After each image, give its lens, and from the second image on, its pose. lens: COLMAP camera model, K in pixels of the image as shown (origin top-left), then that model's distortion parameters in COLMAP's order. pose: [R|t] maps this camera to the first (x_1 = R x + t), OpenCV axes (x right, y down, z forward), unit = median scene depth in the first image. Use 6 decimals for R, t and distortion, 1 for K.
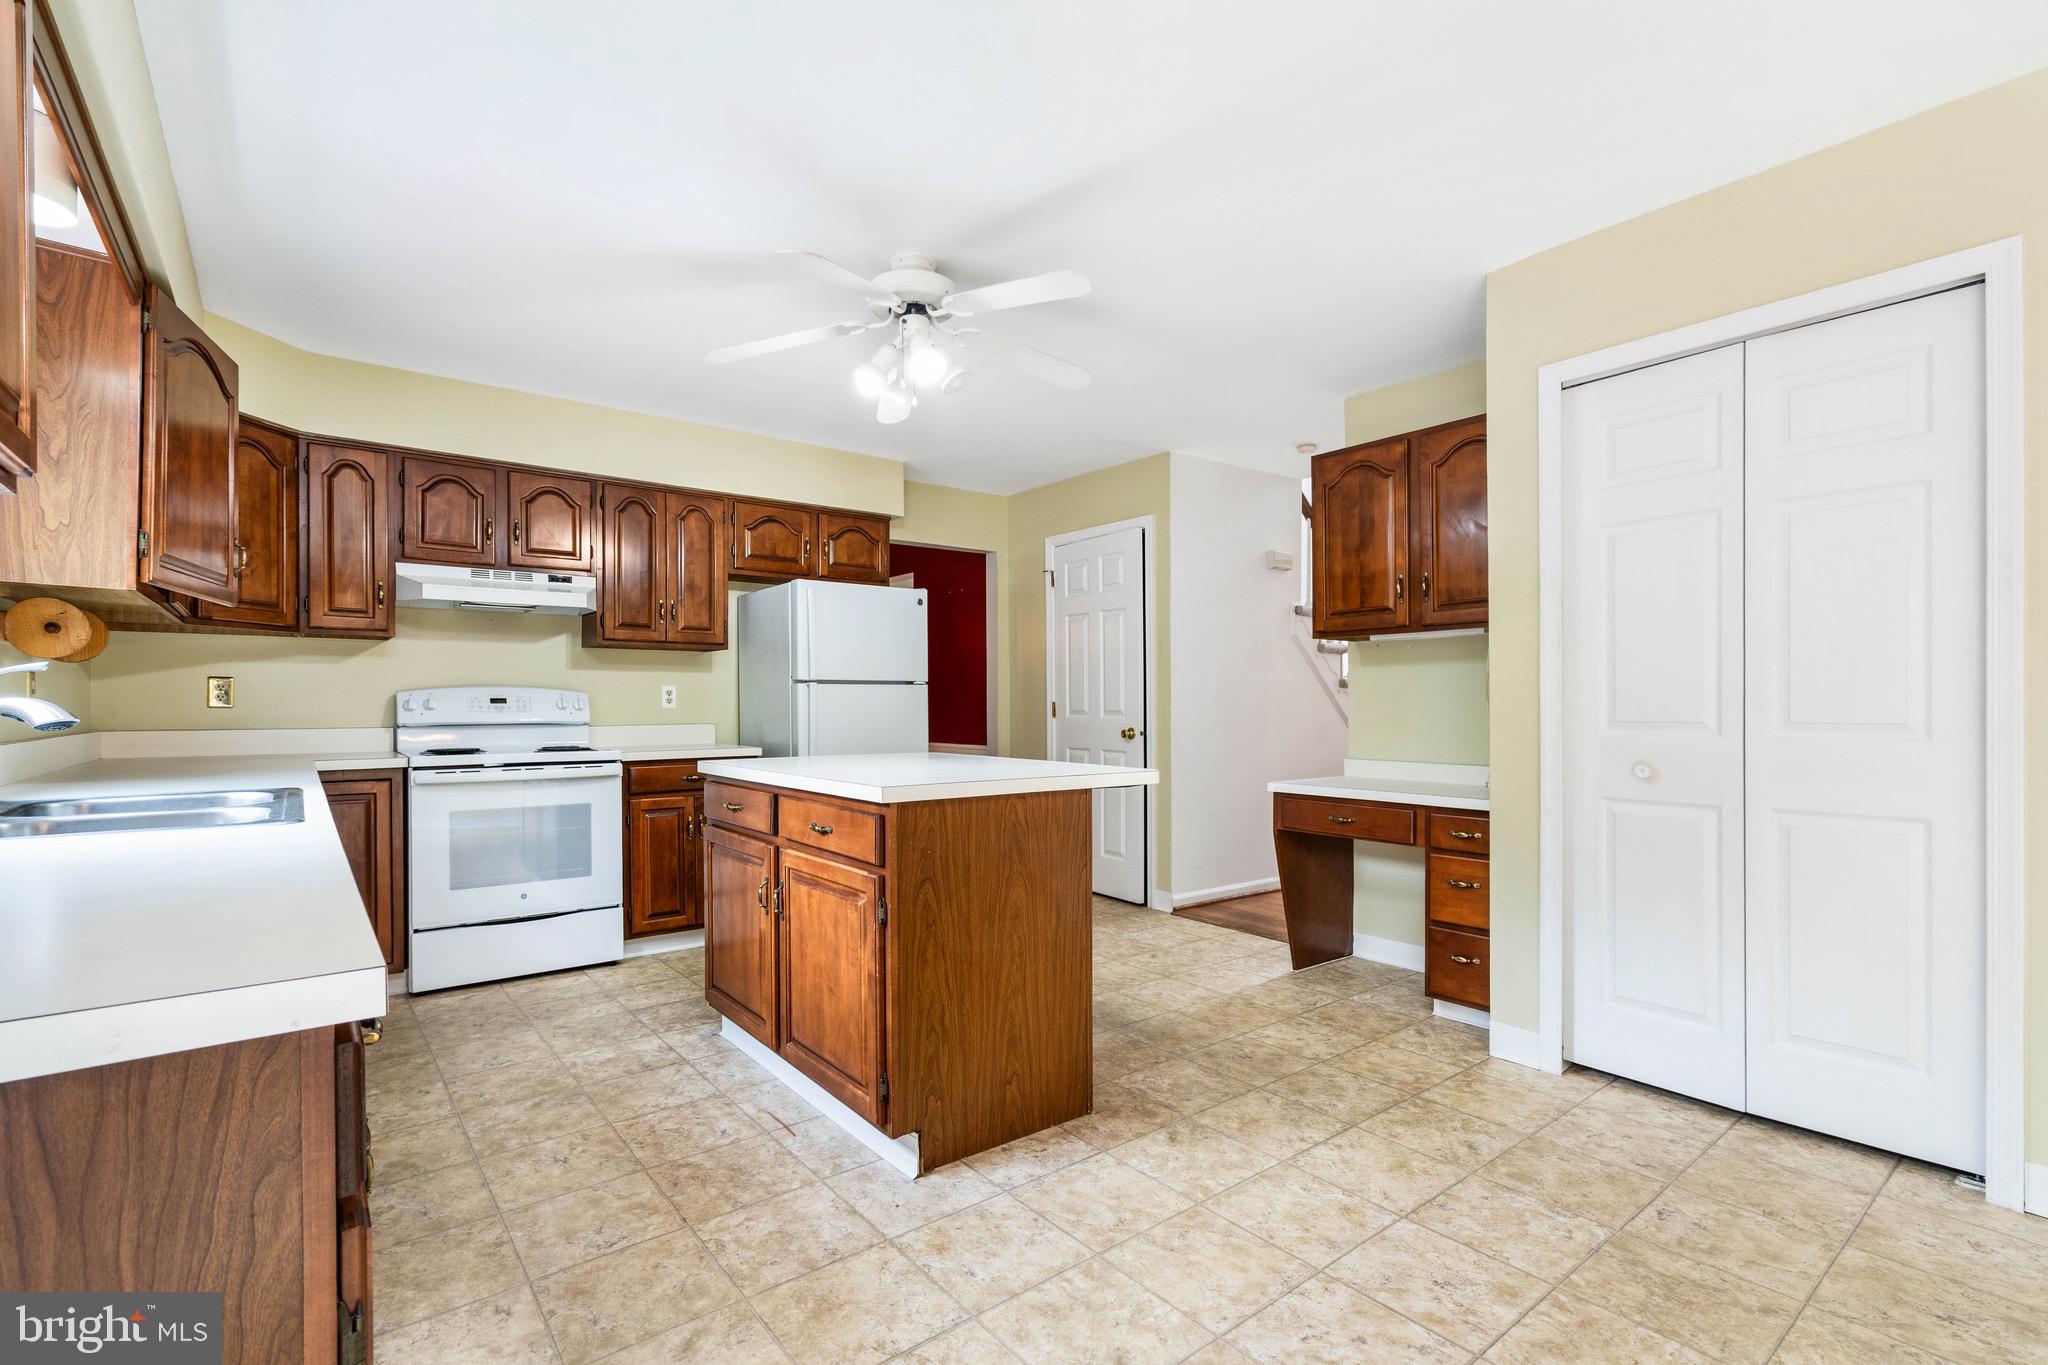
lens RADIAL K [[940.1, 0, 1035.4], [0, 940.1, 699.2], [0, 0, 1]] dist [-0.005132, 0.004066]
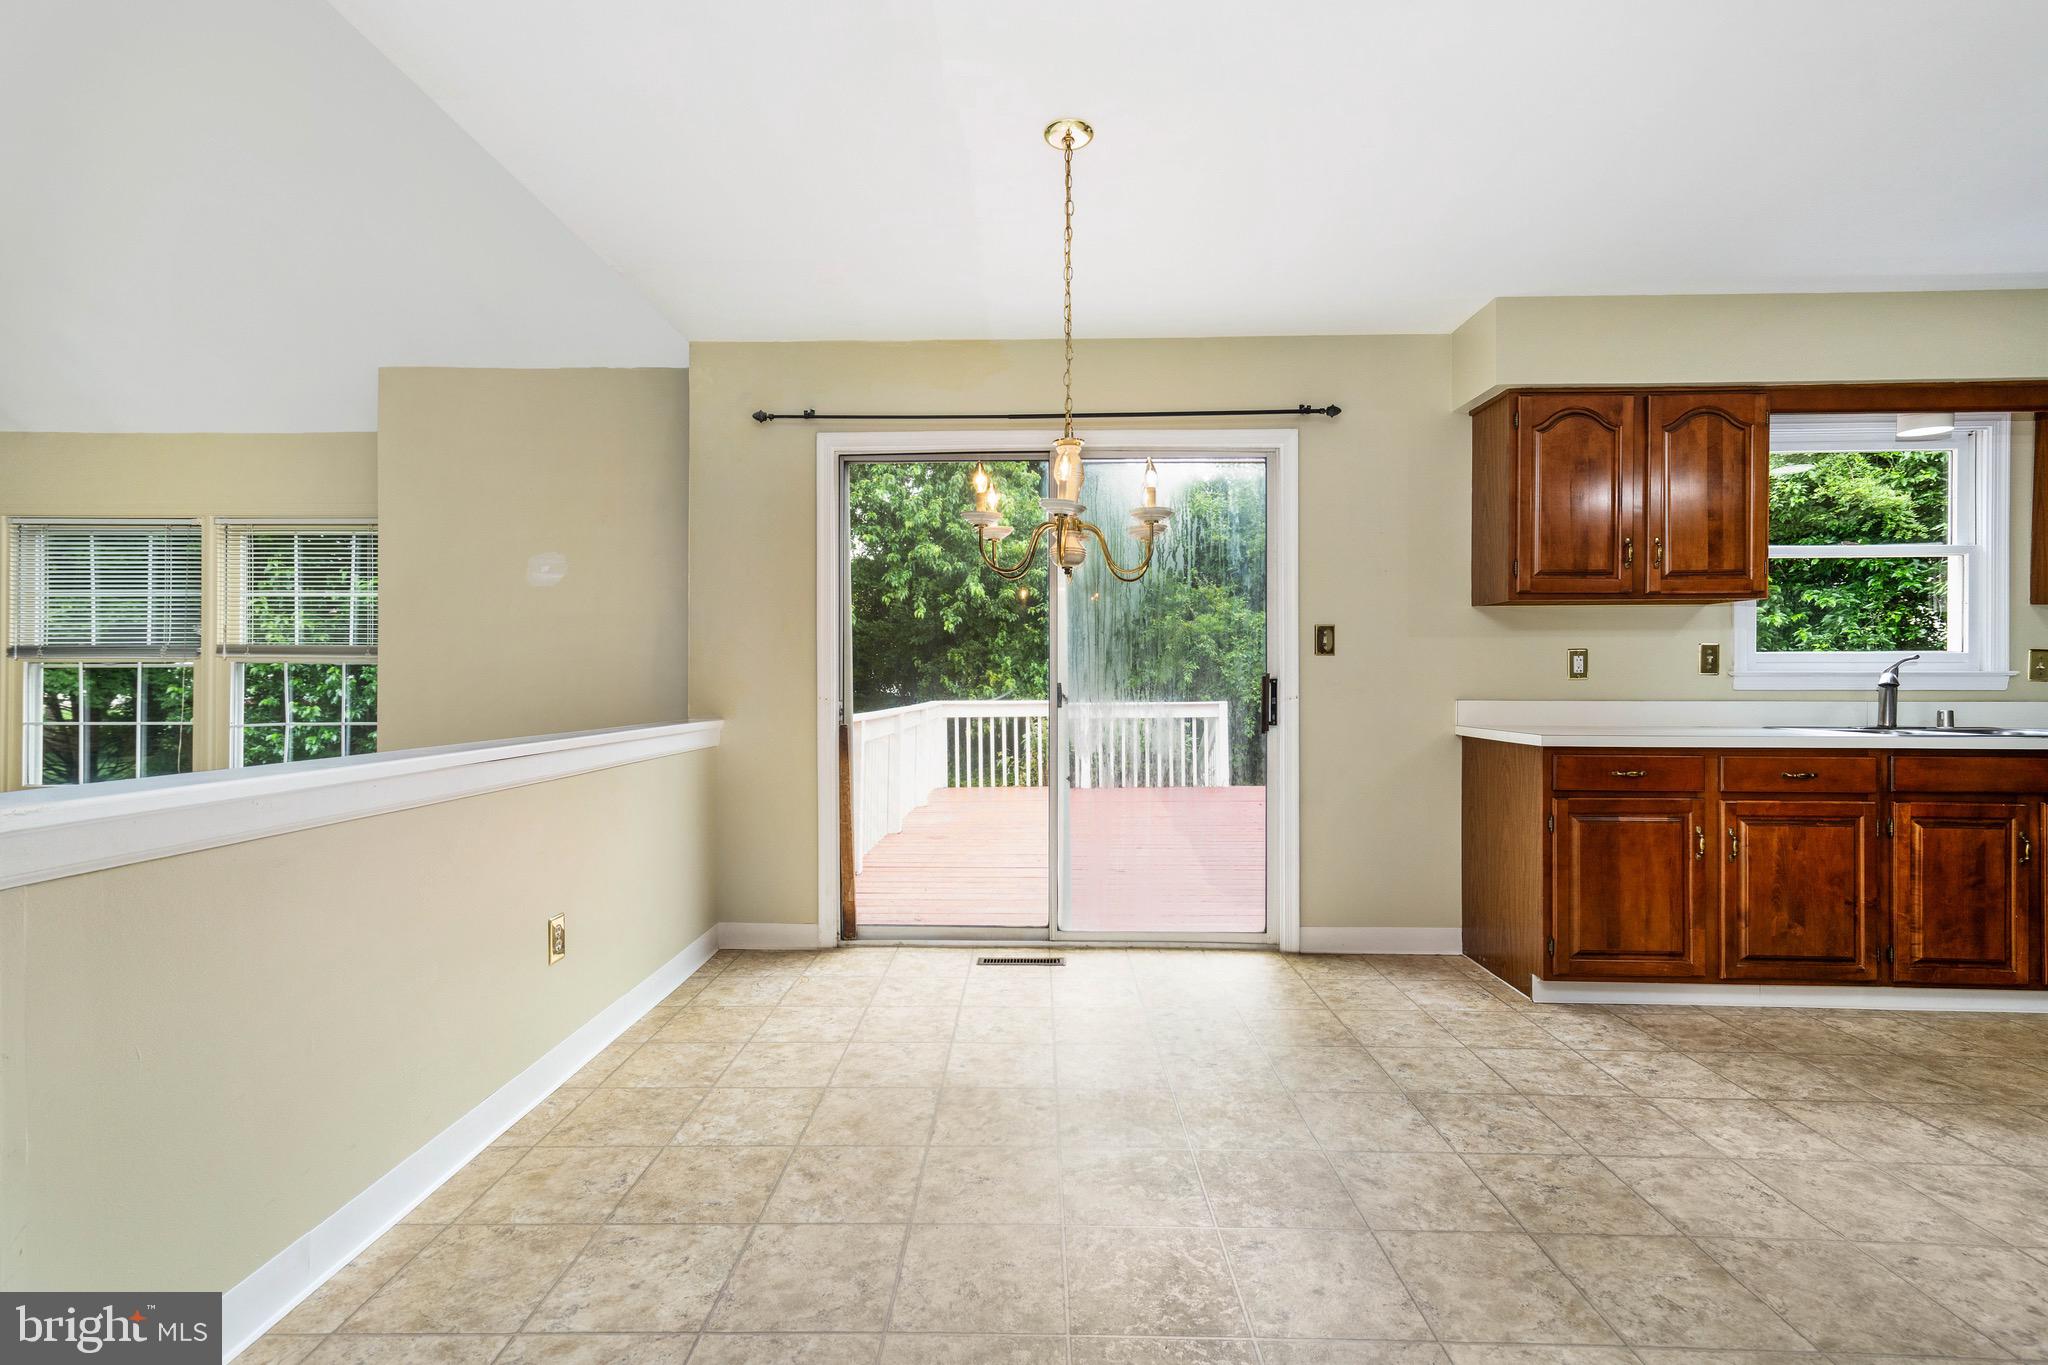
lens RADIAL K [[940.1, 0, 984.9], [0, 940.1, 681.4], [0, 0, 1]] dist [-0.005132, 0.004066]
pose [[-0.648931, 0.002901, -0.760842, 0.832008], [0.003919, 0.999992, 0.000470, 0.004875], [0.760837, -0.002677, -0.648938, 0.363962]]
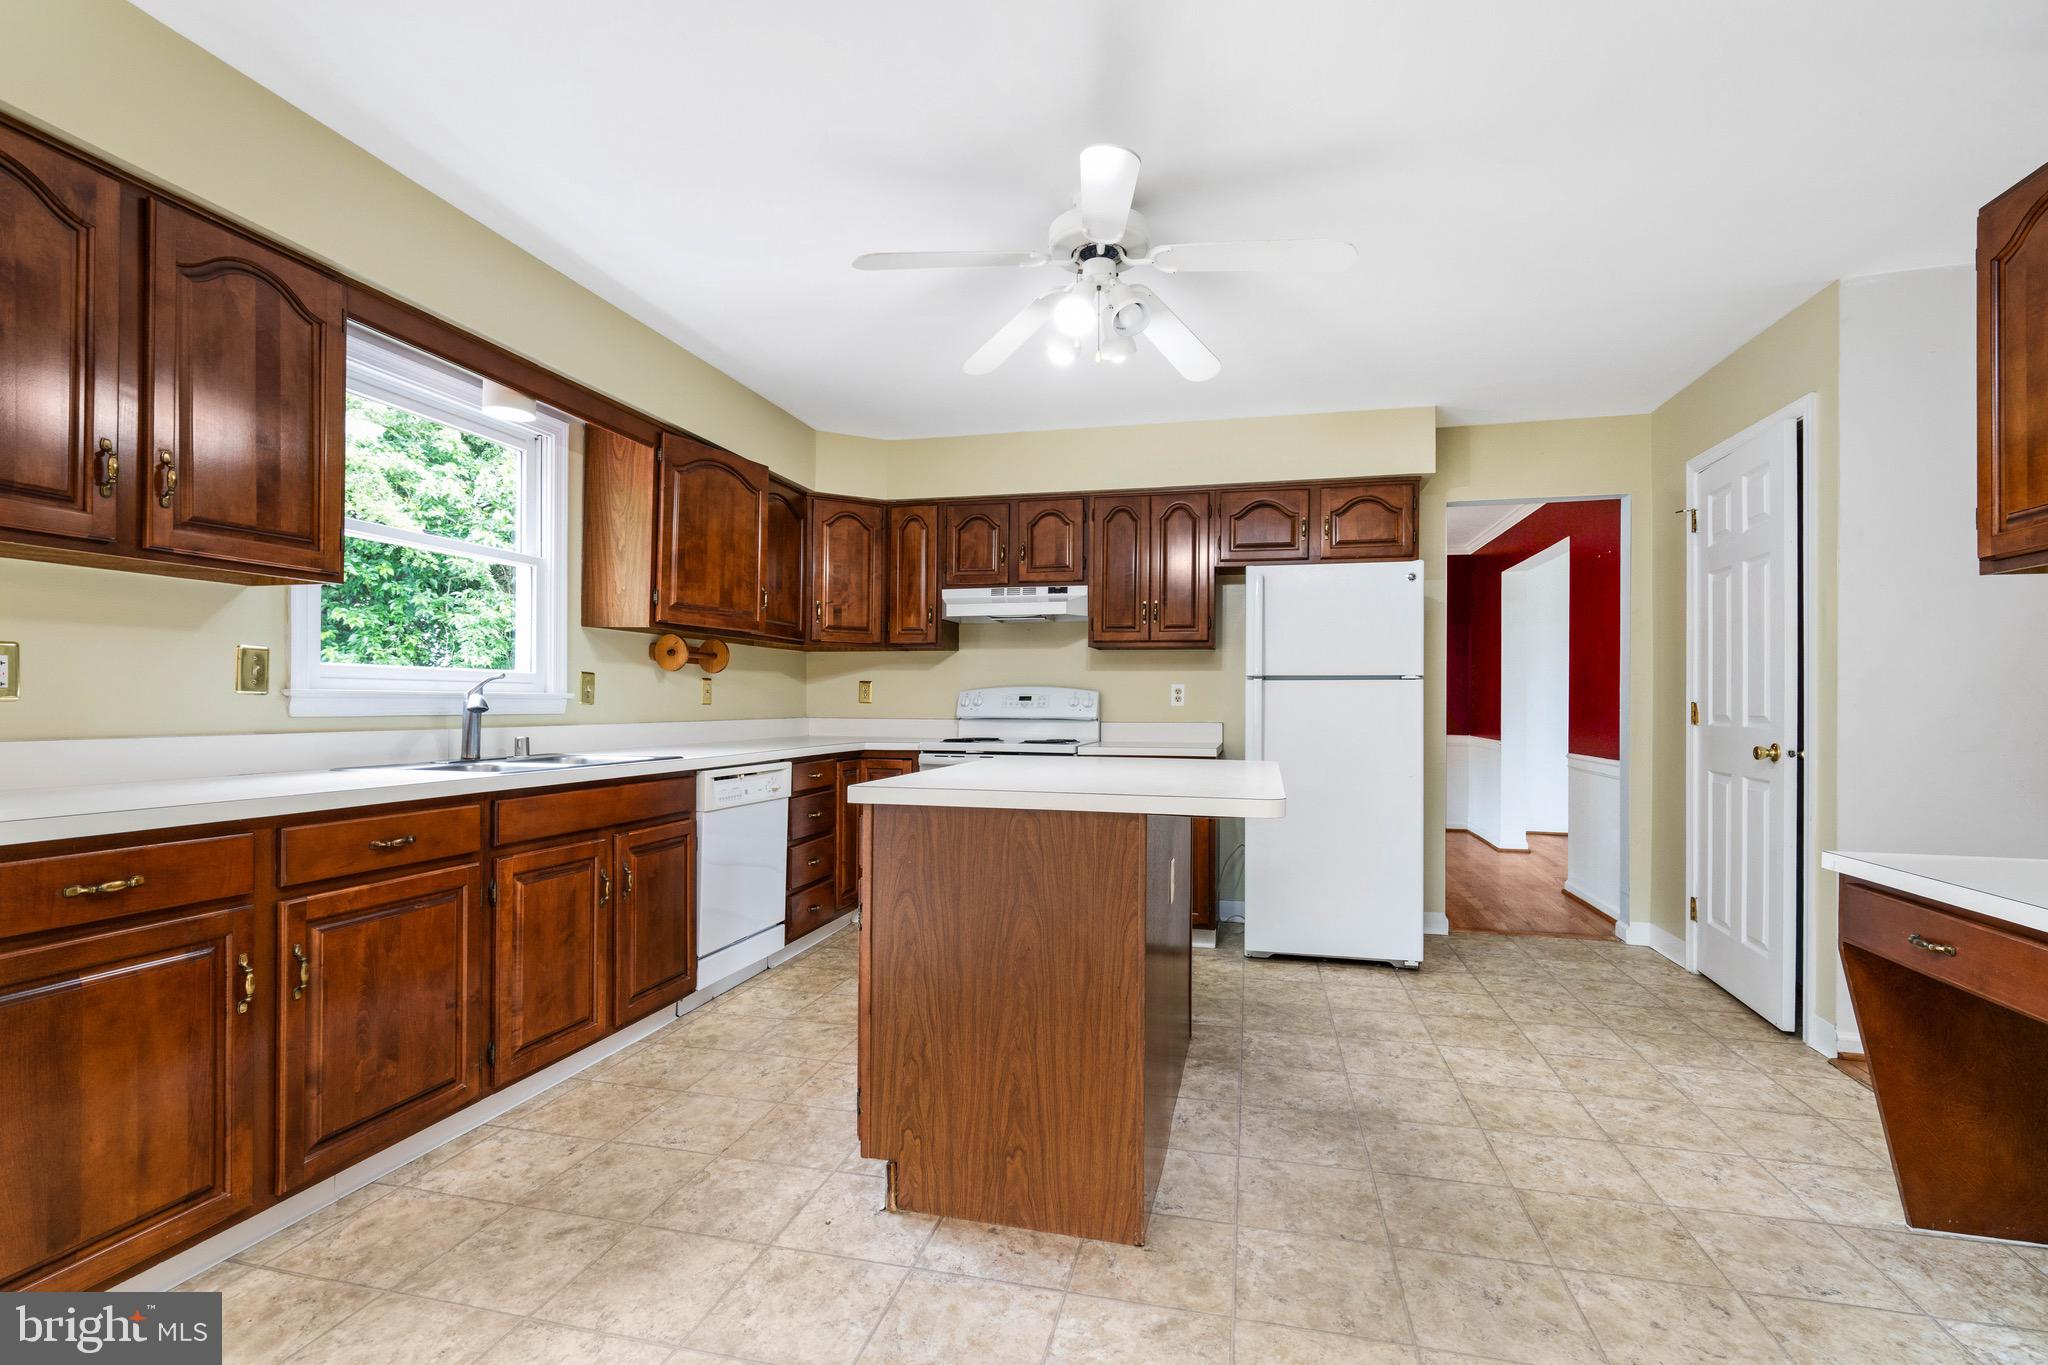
lens RADIAL K [[940.1, 0, 1022.0], [0, 940.1, 702.3], [0, 0, 1]] dist [-0.005132, 0.004066]
pose [[0.609578, 0.004457, -0.792714, 0.416096], [-0.003845, 0.999989, 0.002666, 0.003611], [0.792717, 0.001423, 0.609589, 0.328220]]
